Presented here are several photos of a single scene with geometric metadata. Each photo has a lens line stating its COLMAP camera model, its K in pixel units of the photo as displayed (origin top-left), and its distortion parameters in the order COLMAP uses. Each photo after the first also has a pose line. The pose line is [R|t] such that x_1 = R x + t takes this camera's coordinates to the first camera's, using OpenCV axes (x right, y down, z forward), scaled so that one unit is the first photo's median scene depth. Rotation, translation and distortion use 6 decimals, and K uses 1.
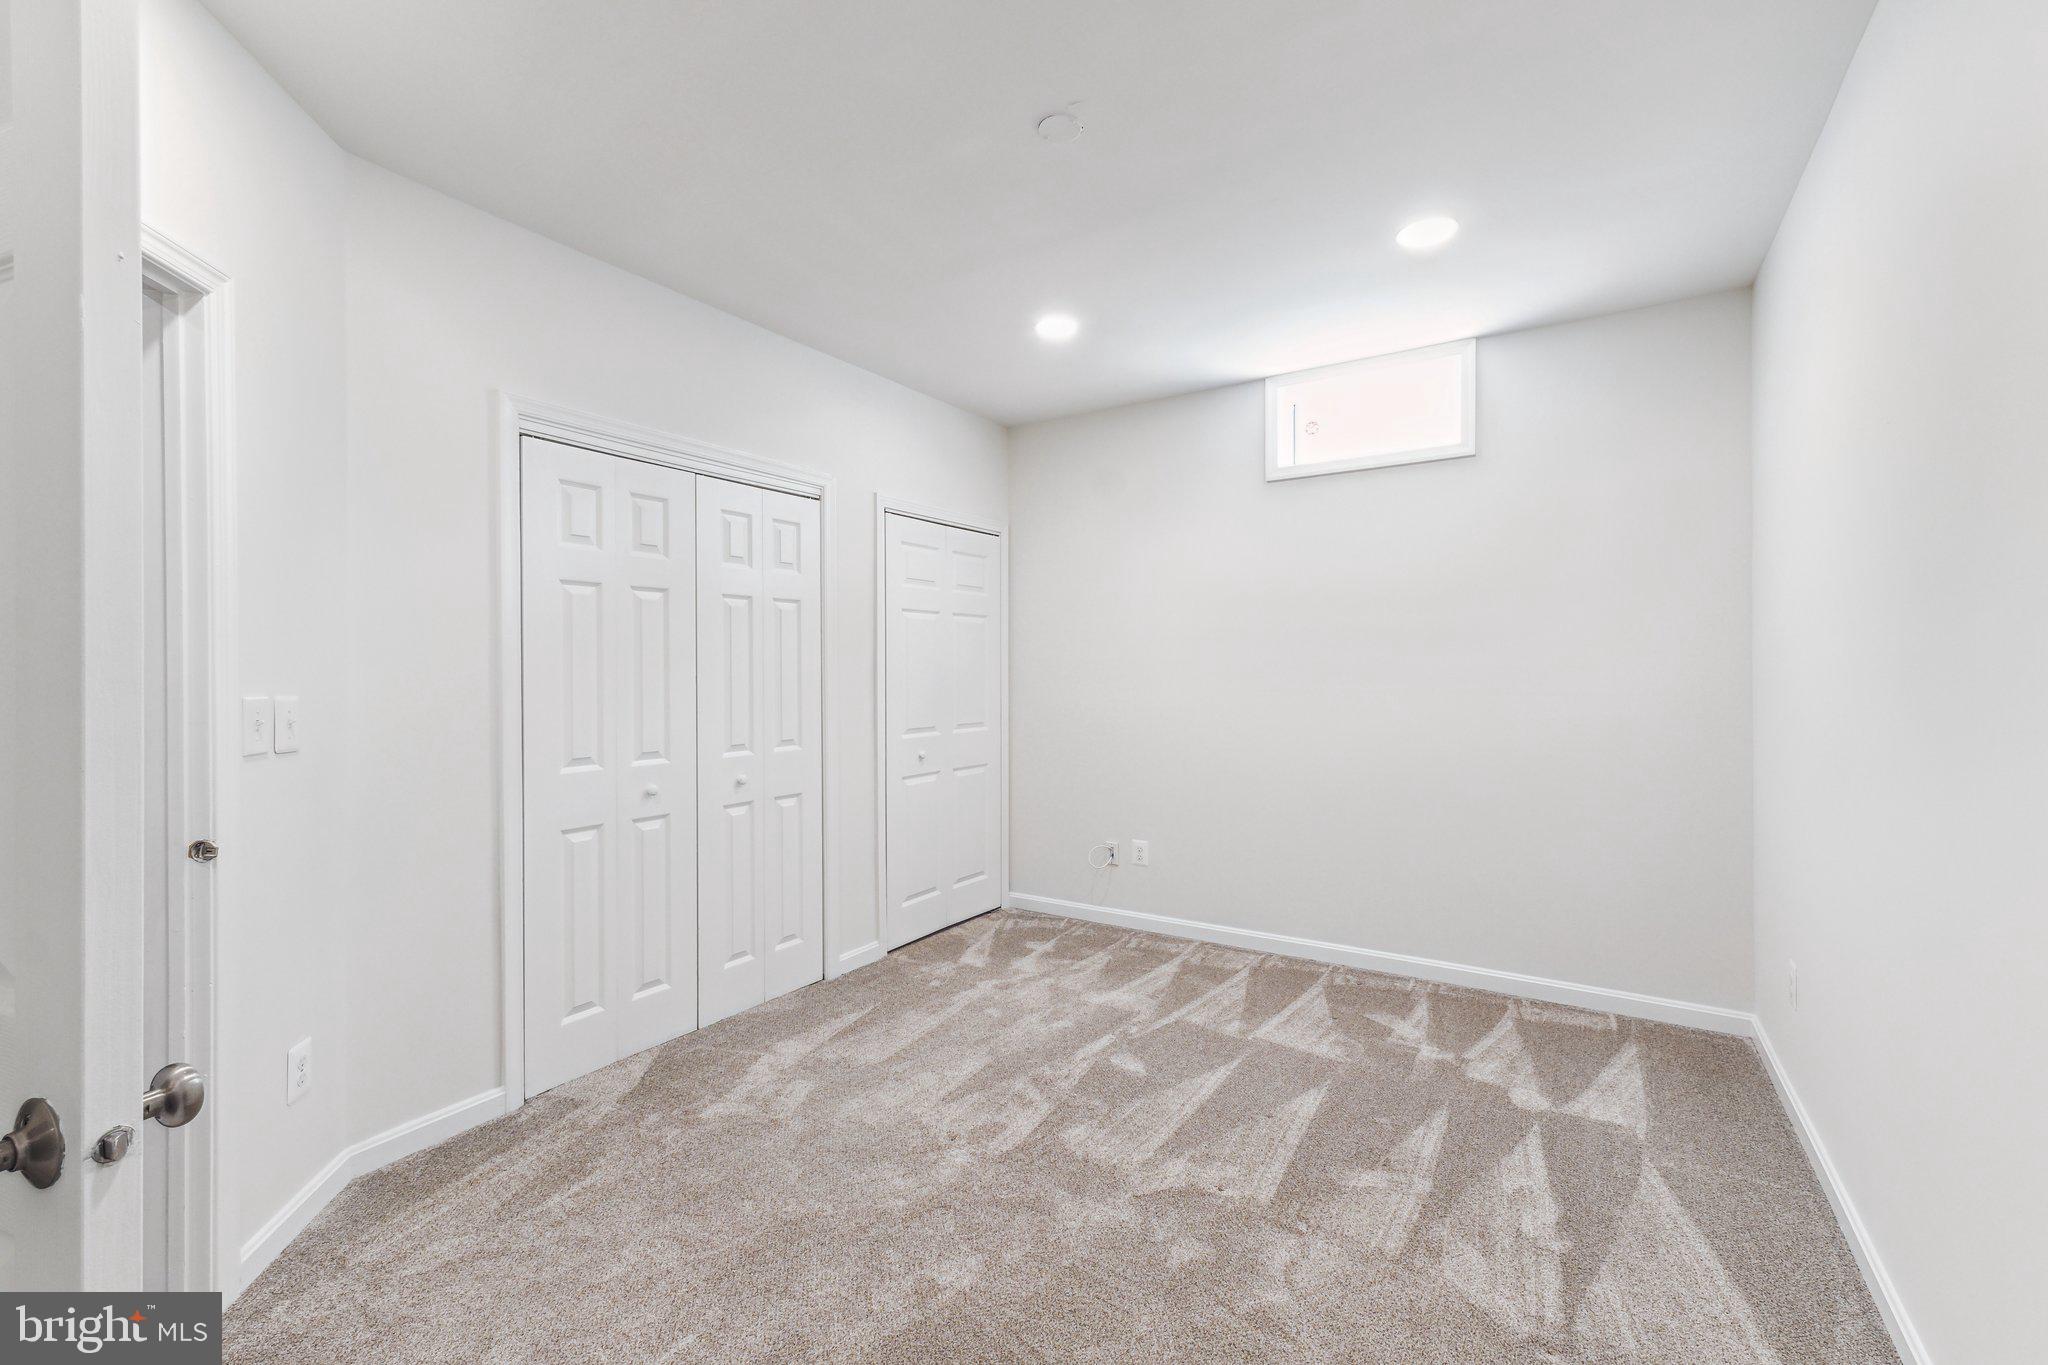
lens RADIAL K [[871.8, 0, 1020.1], [0, 871.8, 657.6], [0, 0, 1]] dist [0.001813, 0.000318]
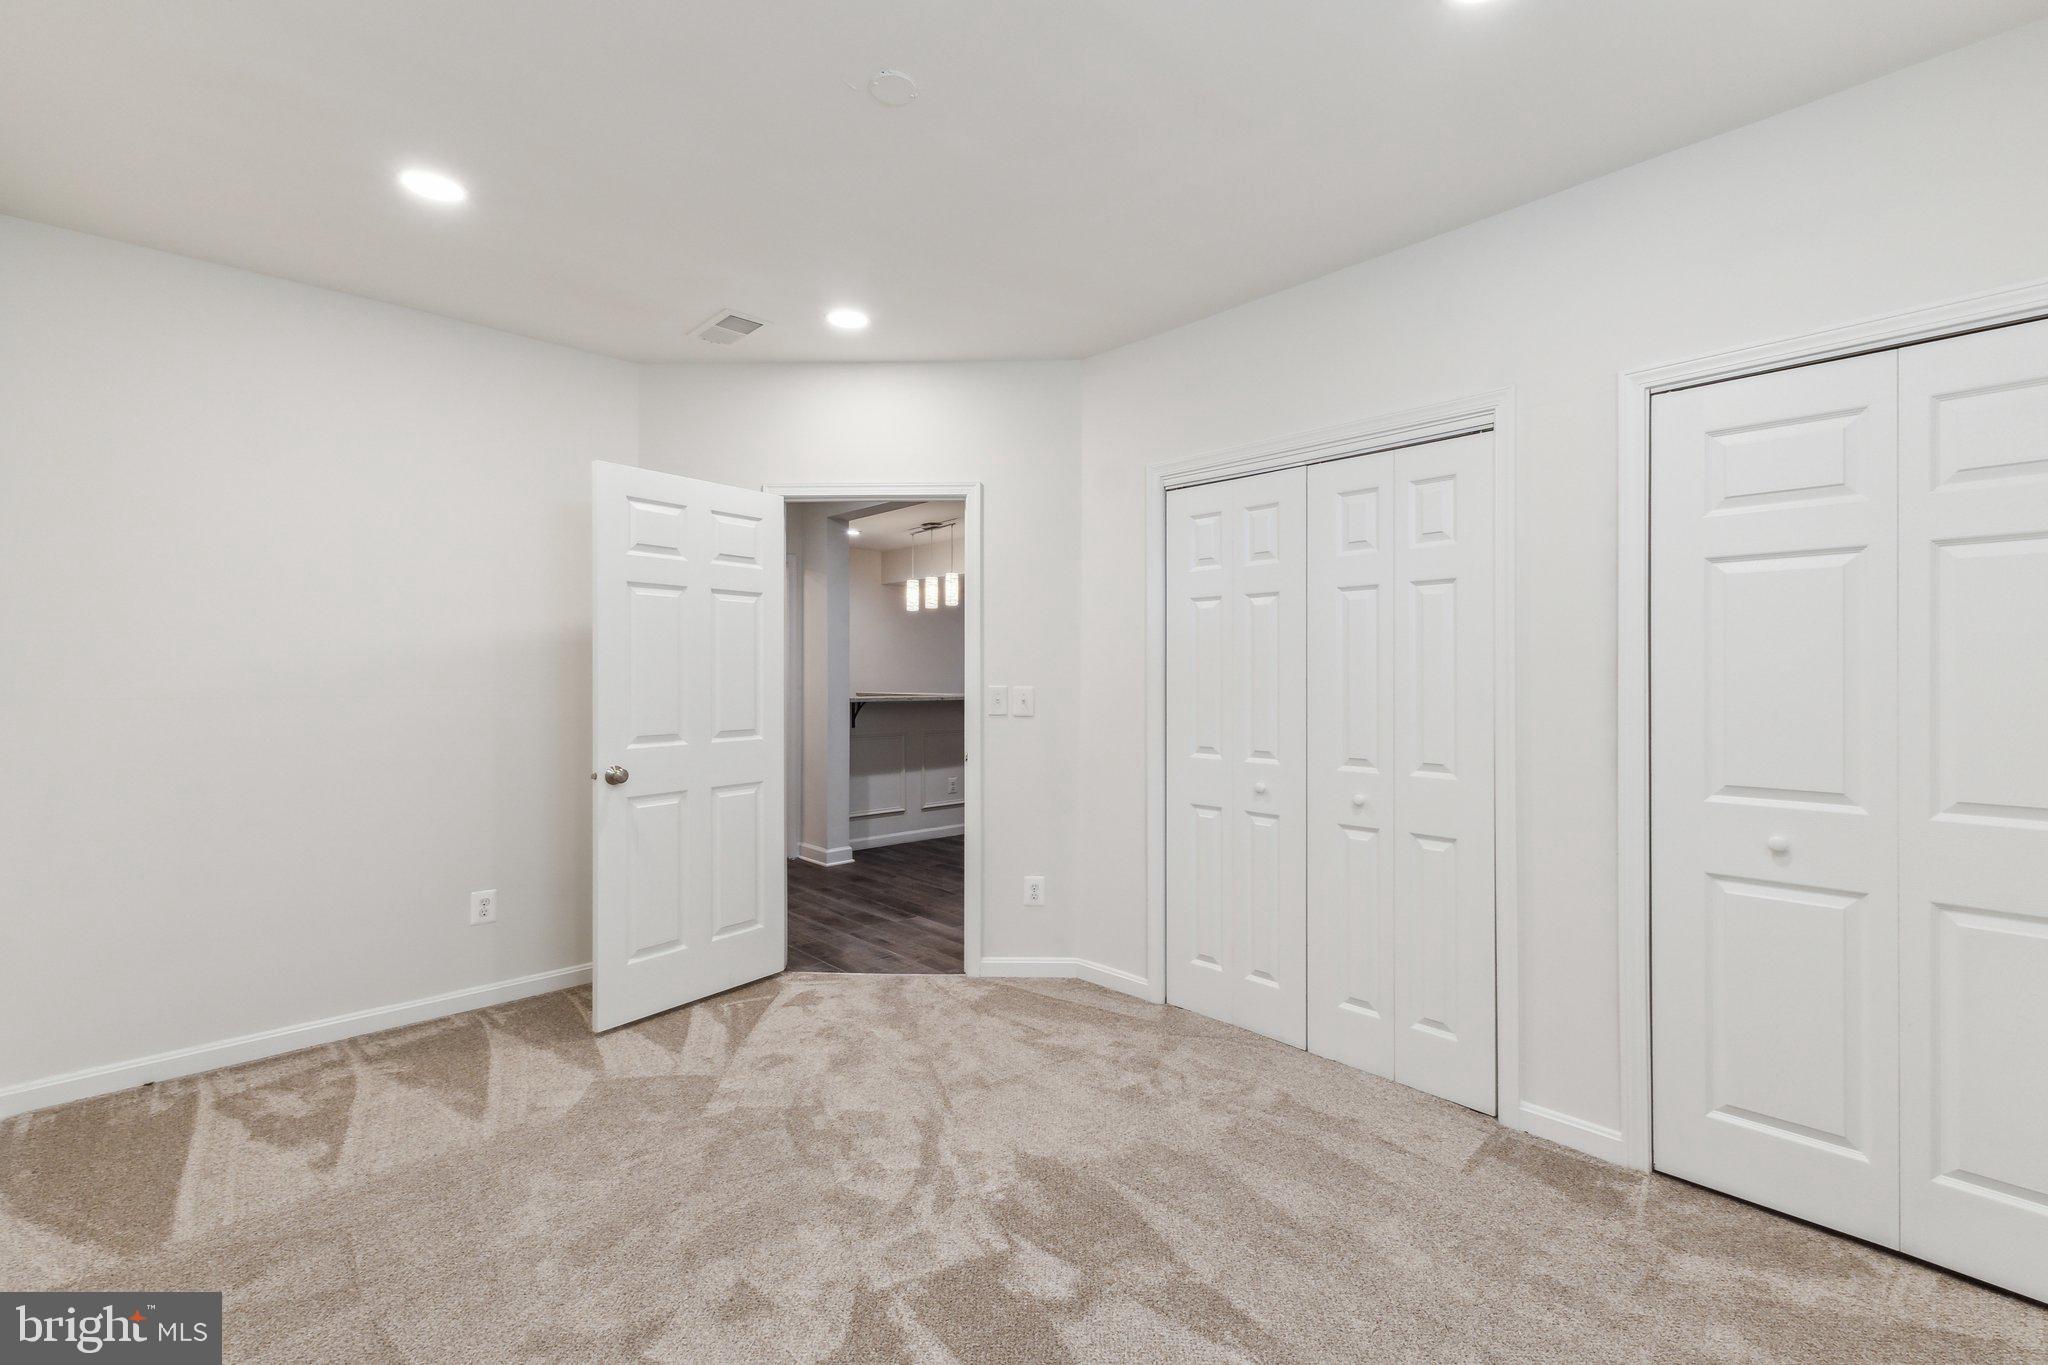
lens RADIAL K [[861.0, 0, 1024.0], [0, 861.0, 682.5], [0, 0, 1]] dist [0.001568, 0.000393]
pose [[-0.234834, 0.004328, -0.972026, 0.528804], [0.005133, 0.999982, 0.003212, 0.017841], [0.972022, -0.004235, -0.234852, 0.797998]]
